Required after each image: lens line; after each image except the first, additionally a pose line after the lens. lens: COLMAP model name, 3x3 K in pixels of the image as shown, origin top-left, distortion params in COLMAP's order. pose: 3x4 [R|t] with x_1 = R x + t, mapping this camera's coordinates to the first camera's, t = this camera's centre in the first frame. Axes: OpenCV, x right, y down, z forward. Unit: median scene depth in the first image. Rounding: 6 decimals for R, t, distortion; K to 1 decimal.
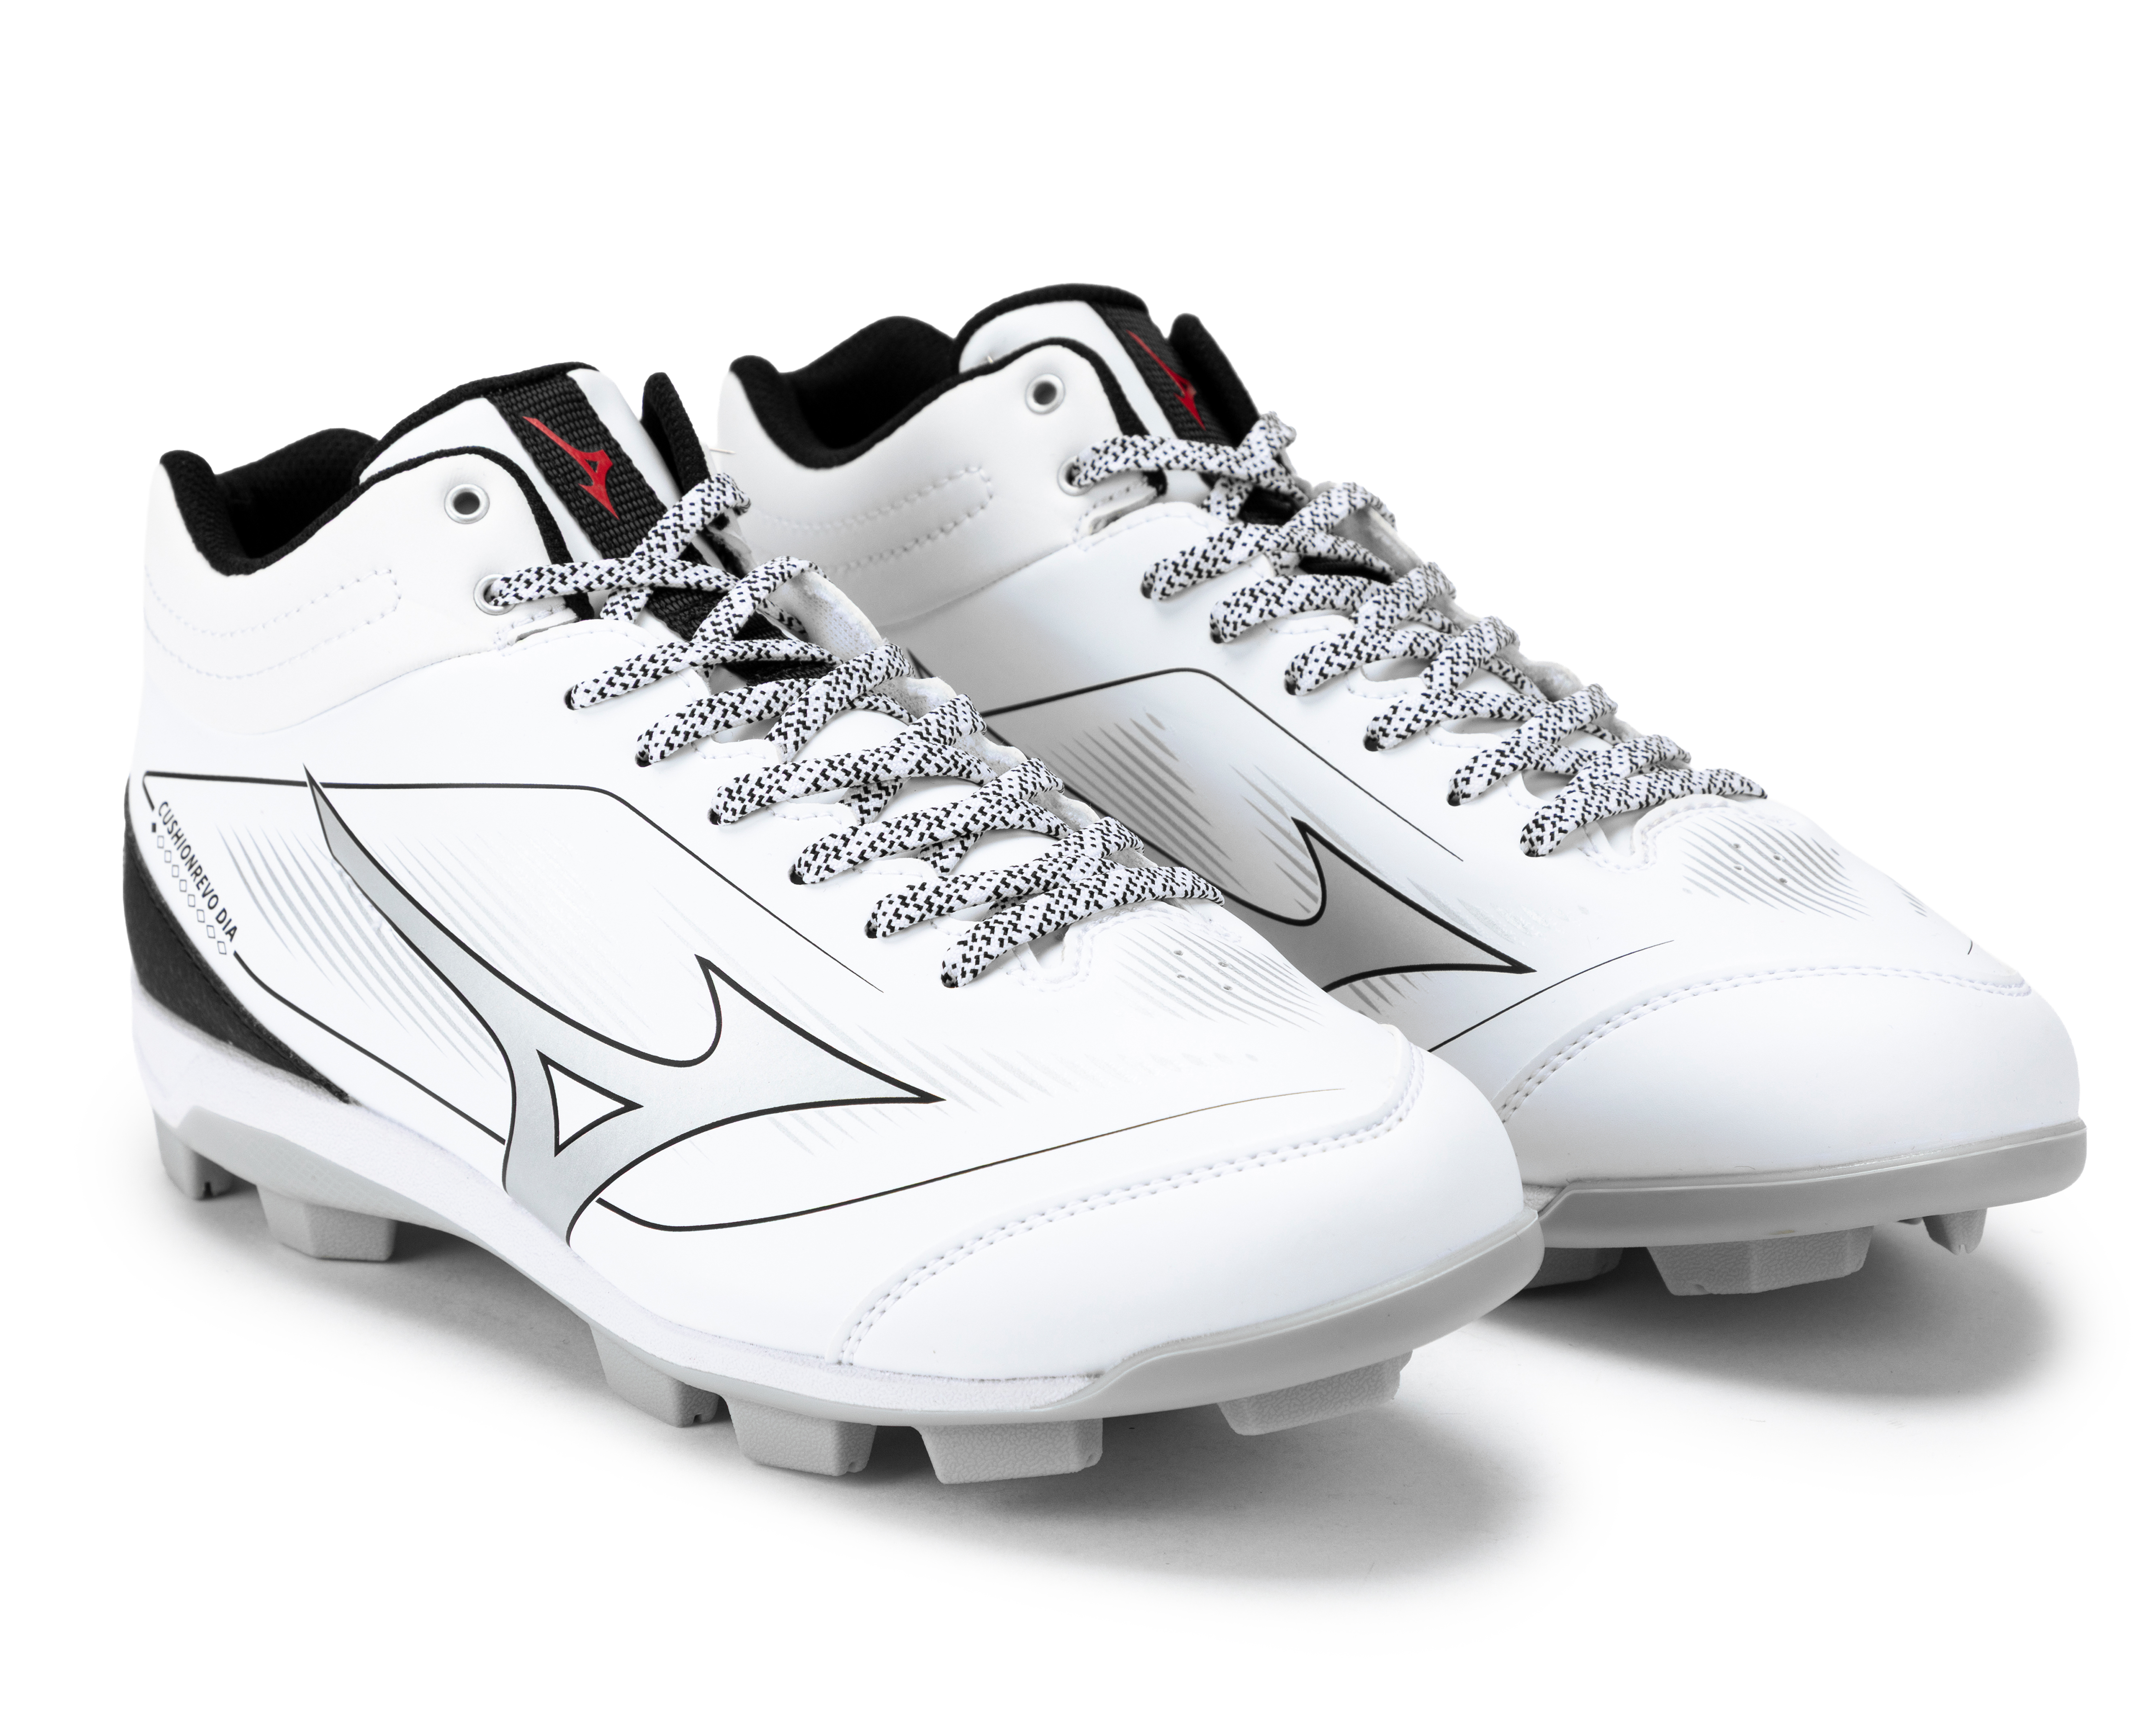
lens RADIAL K [[7087.7, 0, 1078.2], [0, 7087.7, 863.3], [0, 0, 1]] dist [-0.057173, 0.559638]
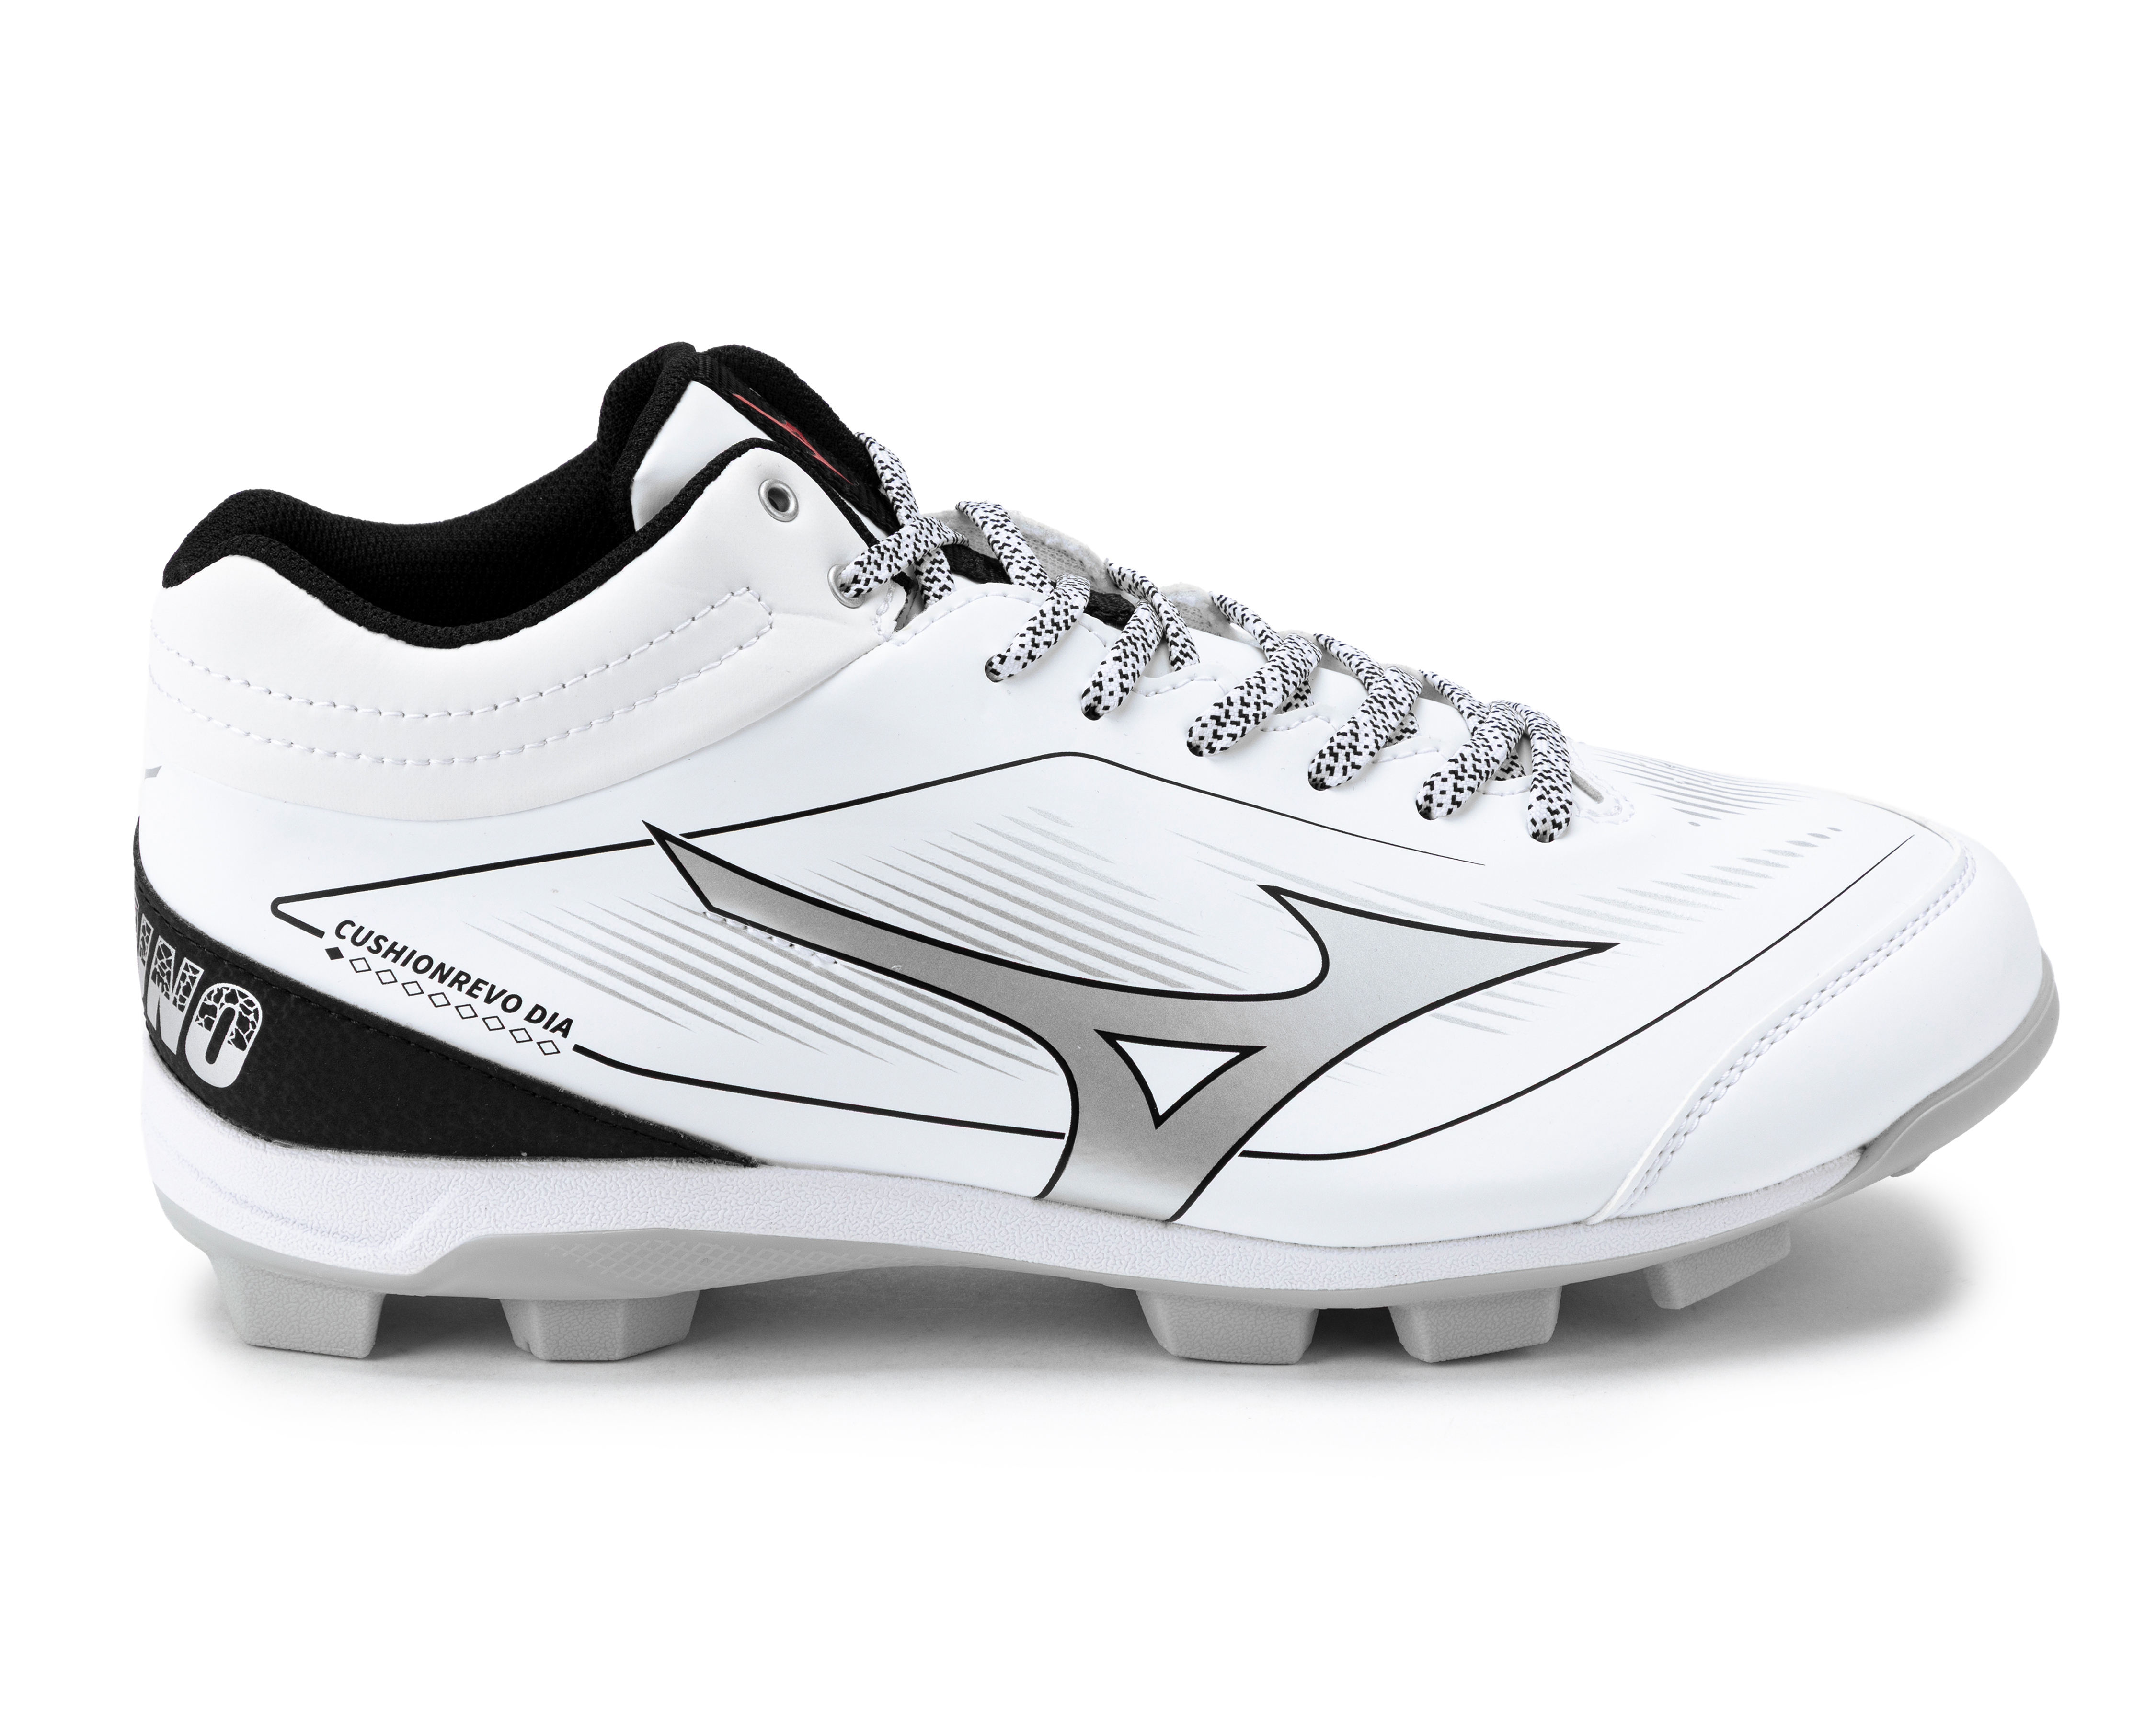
lens RADIAL K [[7087.7, 0, 1078.2], [0, 7087.7, 863.3], [0, 0, 1]] dist [-0.057173, 0.559638]
pose [[0.630046, -0.227989, 0.742336, -0.785845], [0.208143, 0.970533, 0.121416, -0.112639], [-0.748143, 0.078015, 0.658935, 0.369788]]
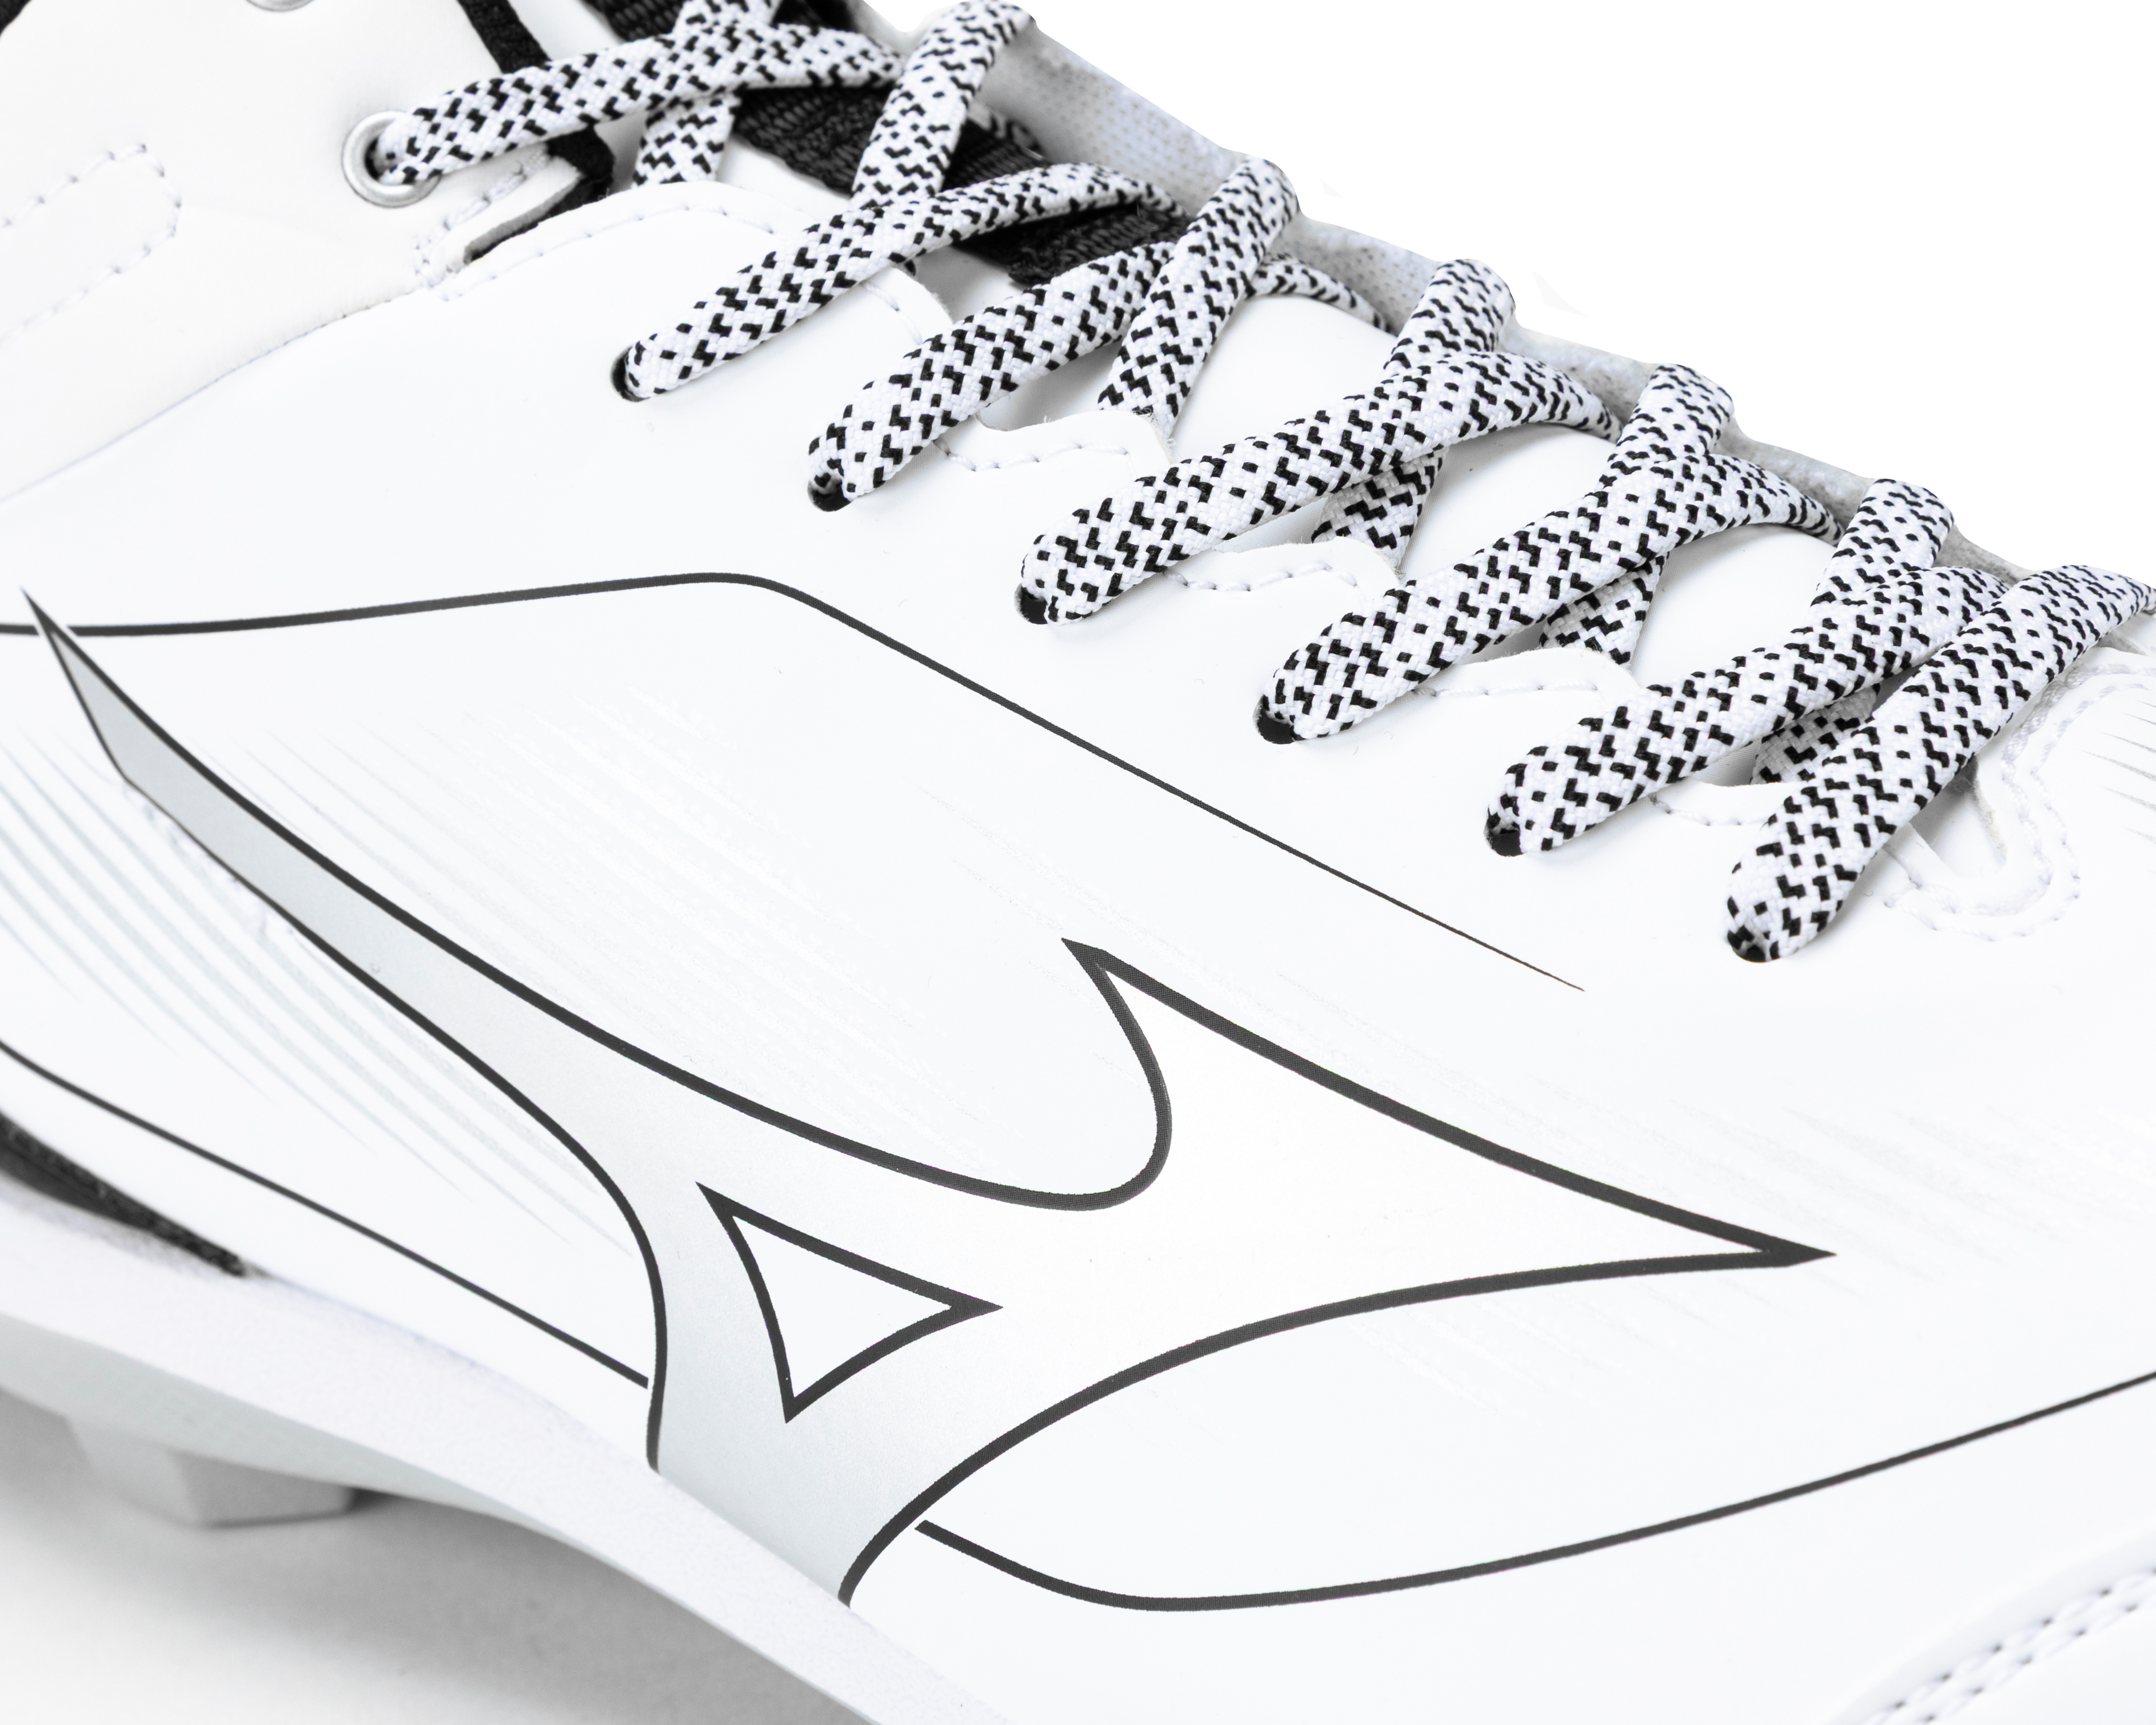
lens RADIAL K [[4952.6, 0, 919.9], [0, 4952.6, 861.1], [0, 0, 1]] dist [-0.073267, -0.502170]
pose [[0.980829, -0.167797, 0.099092, -0.090237], [0.152459, 0.977451, 0.146103, -0.036301], [-0.121373, -0.128194, 0.984294, 0.699668]]
